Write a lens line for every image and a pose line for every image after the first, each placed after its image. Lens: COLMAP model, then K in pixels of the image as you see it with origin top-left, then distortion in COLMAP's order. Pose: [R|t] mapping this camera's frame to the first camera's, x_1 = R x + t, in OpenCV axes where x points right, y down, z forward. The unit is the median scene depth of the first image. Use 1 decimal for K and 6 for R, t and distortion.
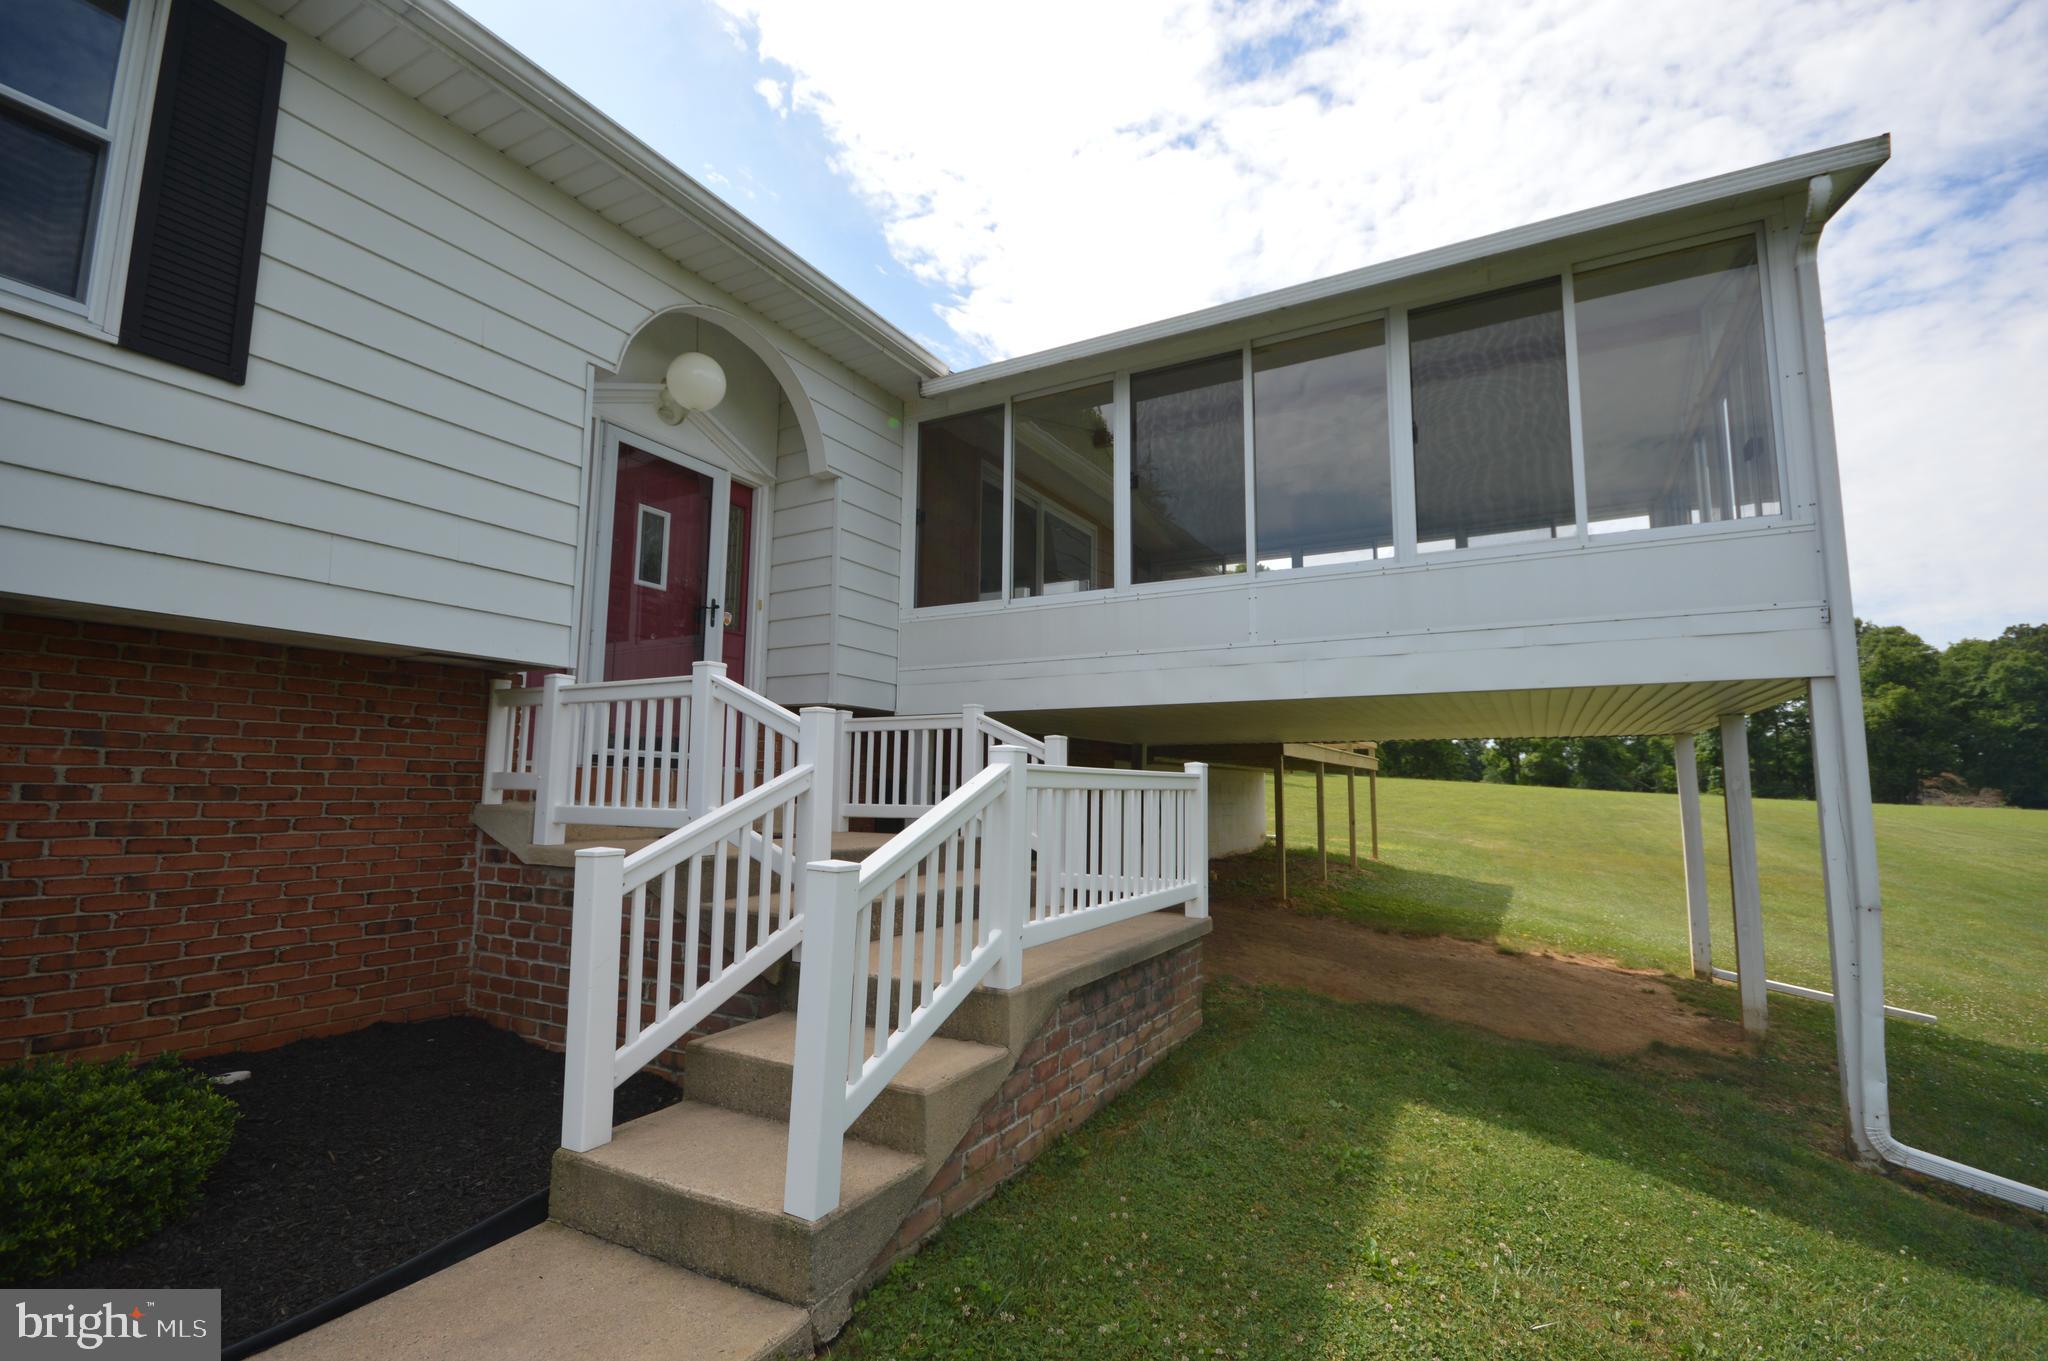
lens RADIAL K [[926.3, 0, 1016.8], [0, 926.3, 687.7], [0, 0, 1]] dist [0.001164, -0.009017]
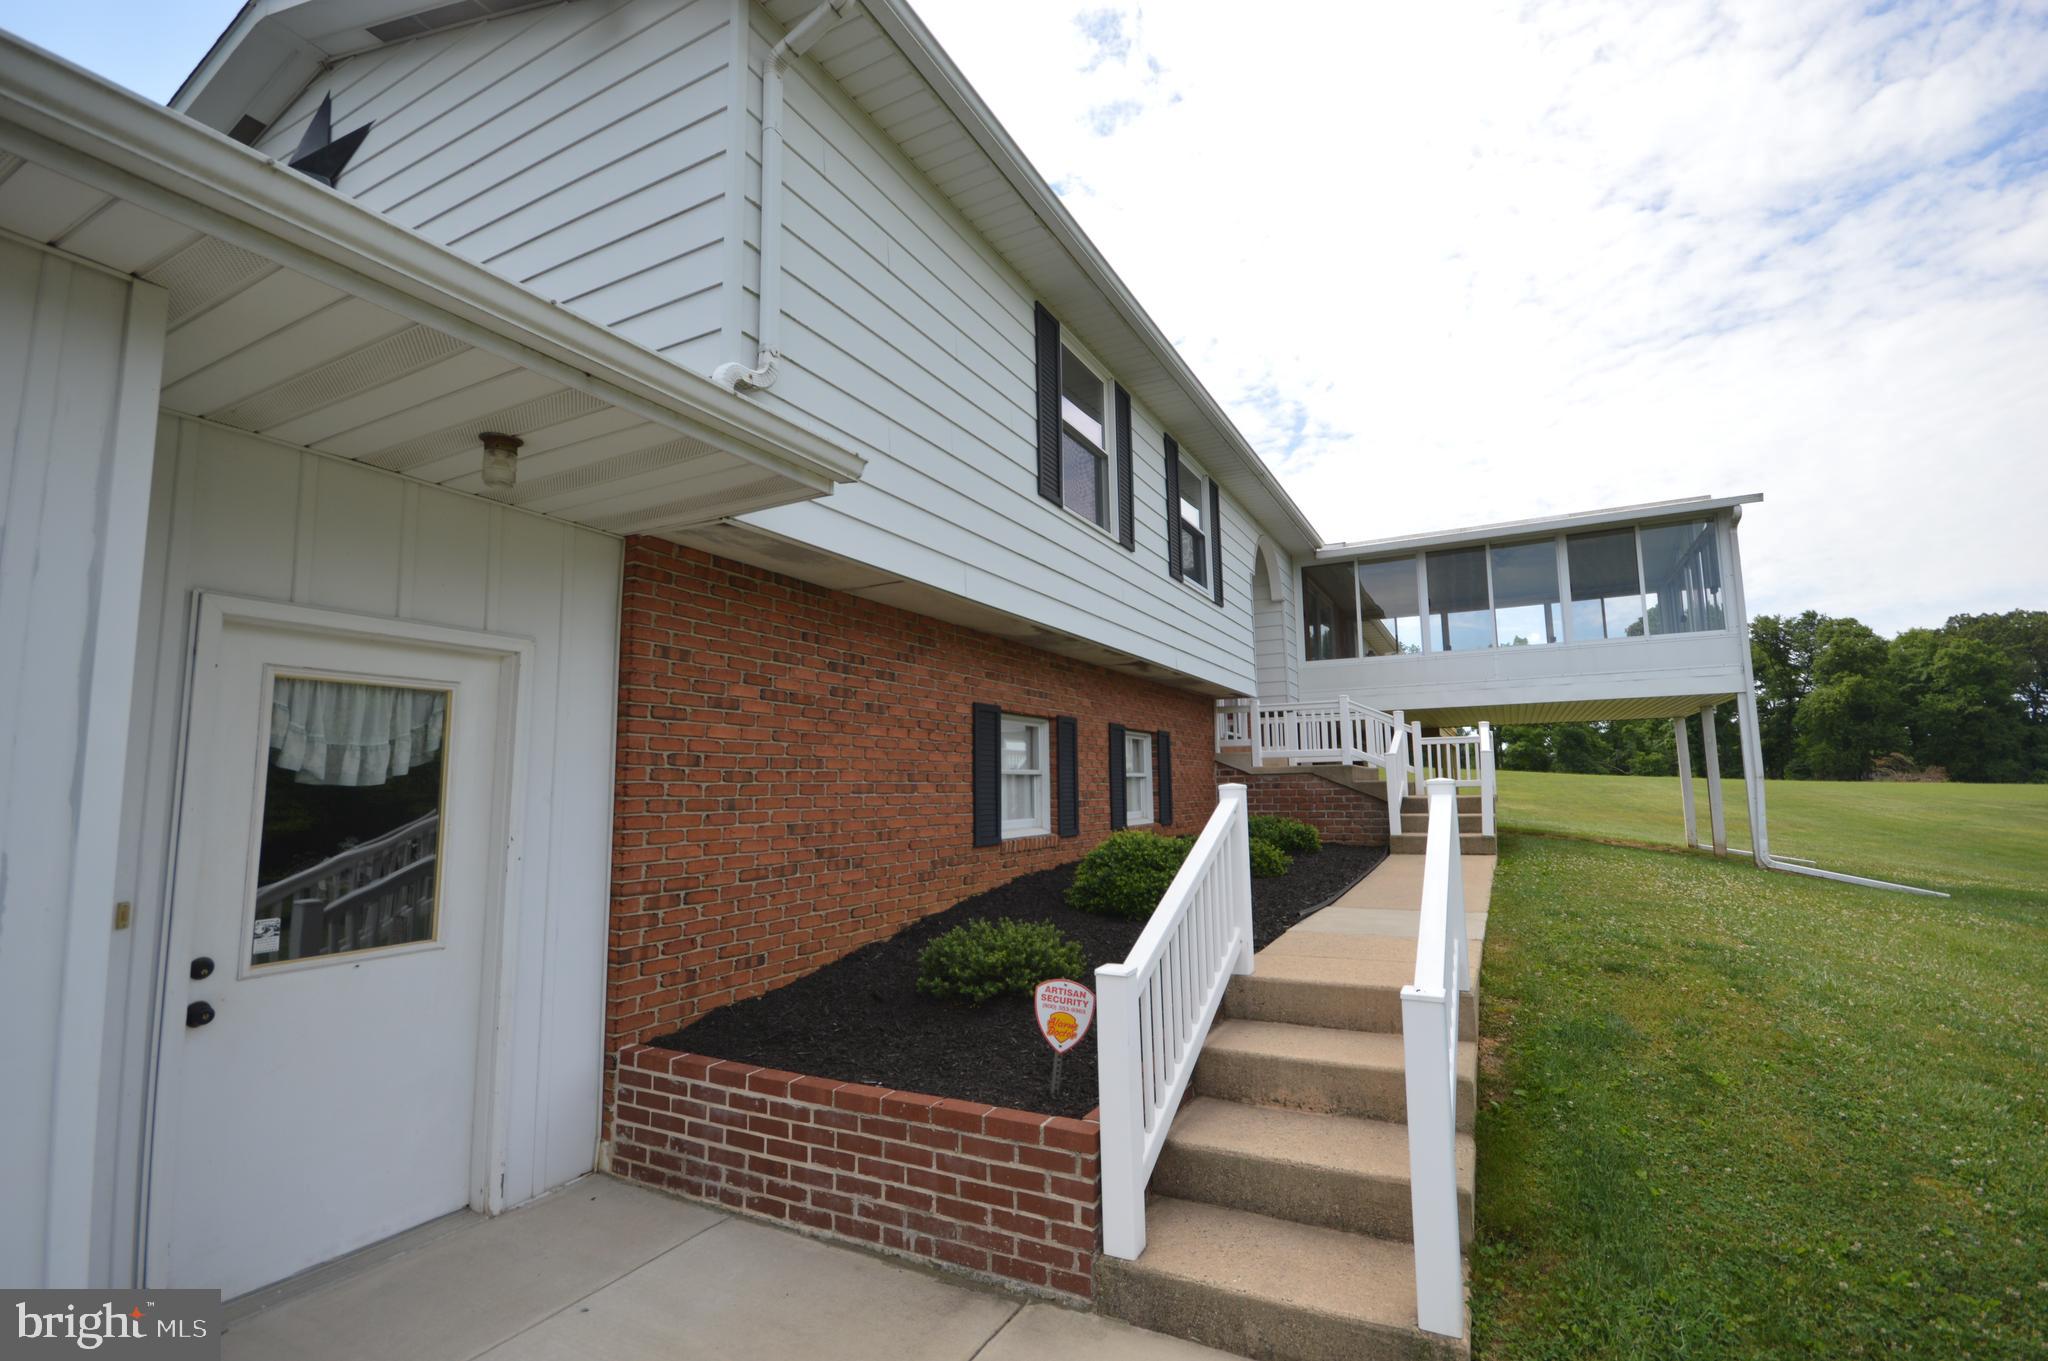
lens RADIAL K [[905.1, 0, 1042.0], [0, 905.1, 684.3], [0, 0, 1]] dist [0.013140, -0.011039]
pose [[0.999254, -0.018686, 0.033811, -0.746648], [0.018892, 0.999805, -0.005804, -0.034967], [-0.033695, 0.006439, 0.999411, -0.941276]]
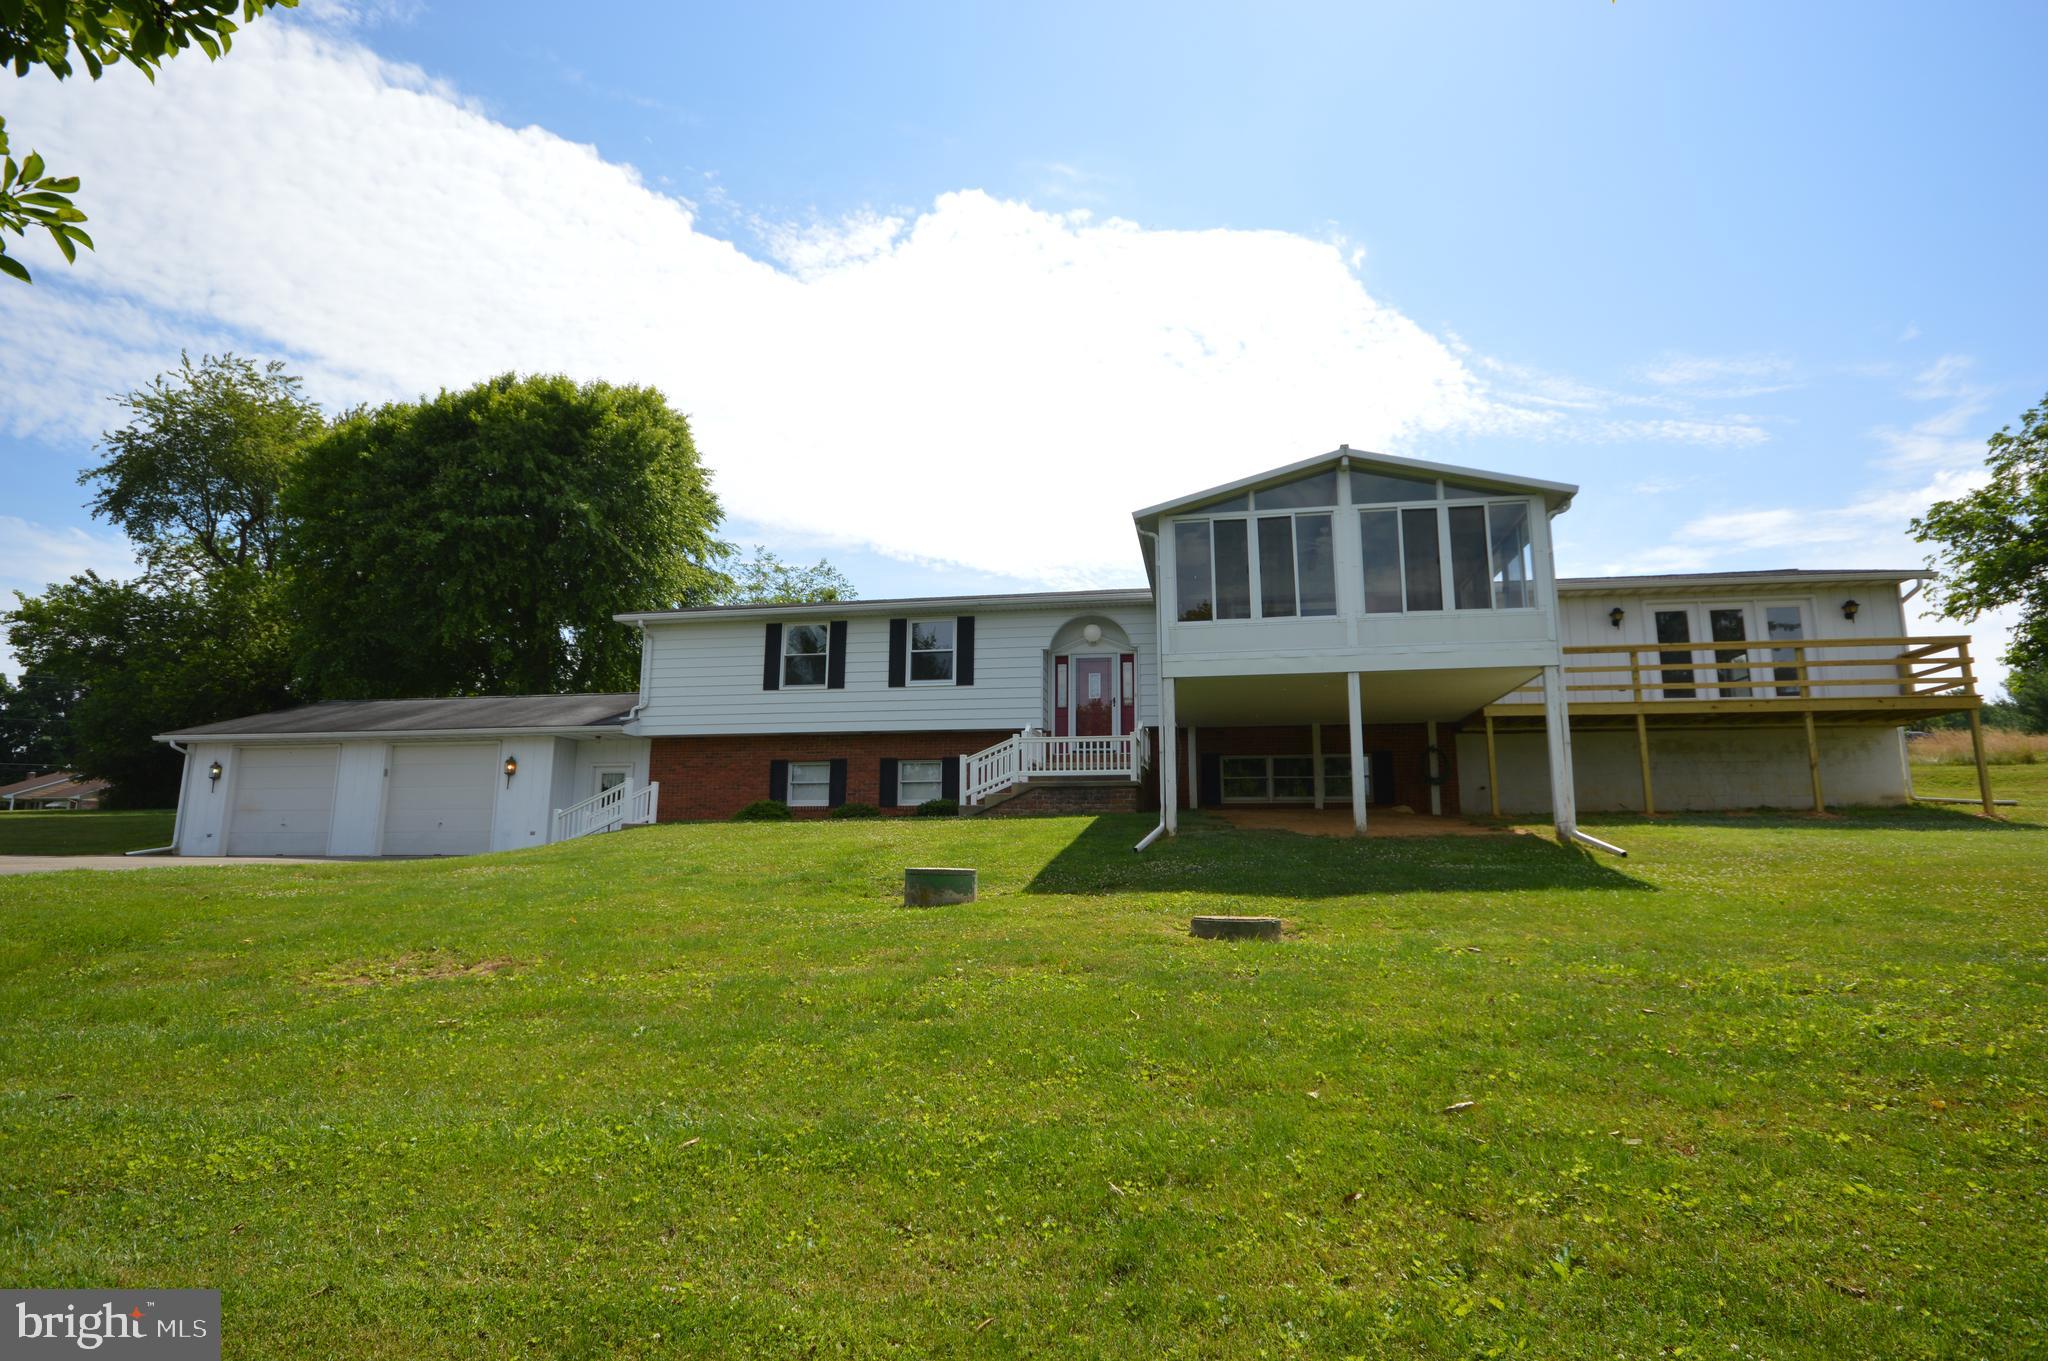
lens RADIAL K [[1015.3, 0, 1034.6], [0, 1015.3, 689.3], [0, 0, 1]] dist [0.004695, -0.000706]
pose [[0.335682, -0.155973, -0.928972, 2.323263], [0.106519, 0.986156, -0.127084, 0.237055], [0.935933, -0.056293, 0.347649, -0.351901]]
